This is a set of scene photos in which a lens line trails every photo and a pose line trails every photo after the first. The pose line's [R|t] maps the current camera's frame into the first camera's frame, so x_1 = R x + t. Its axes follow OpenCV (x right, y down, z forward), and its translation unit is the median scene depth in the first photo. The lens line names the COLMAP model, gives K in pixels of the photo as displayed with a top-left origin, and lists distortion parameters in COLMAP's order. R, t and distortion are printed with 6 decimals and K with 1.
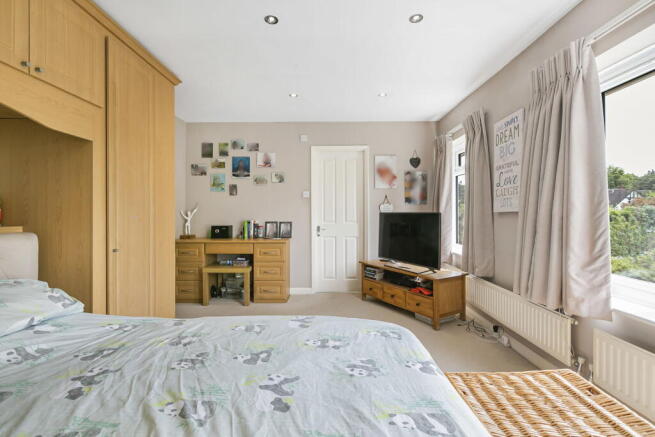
lens RADIAL K [[301.2, 0, 327.8], [0, 301.2, 214.8], [0, 0, 1]] dist [0.008455, -0.000258]
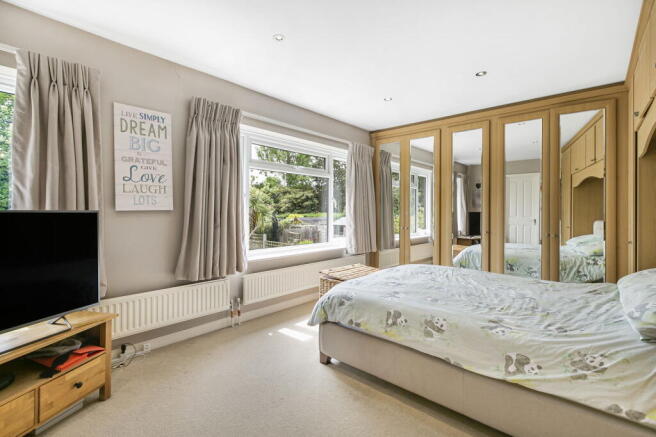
lens RADIAL K [[301.6, 0, 328.3], [0, 301.6, 213.7], [0, 0, 1]] dist [0.008455, -0.000258]
pose [[-0.745751, -0.005880, 0.666199, -0.461752], [0.003151, 0.999919, 0.012352, -0.009419], [-0.666217, 0.011311, -0.745672, 1.338967]]
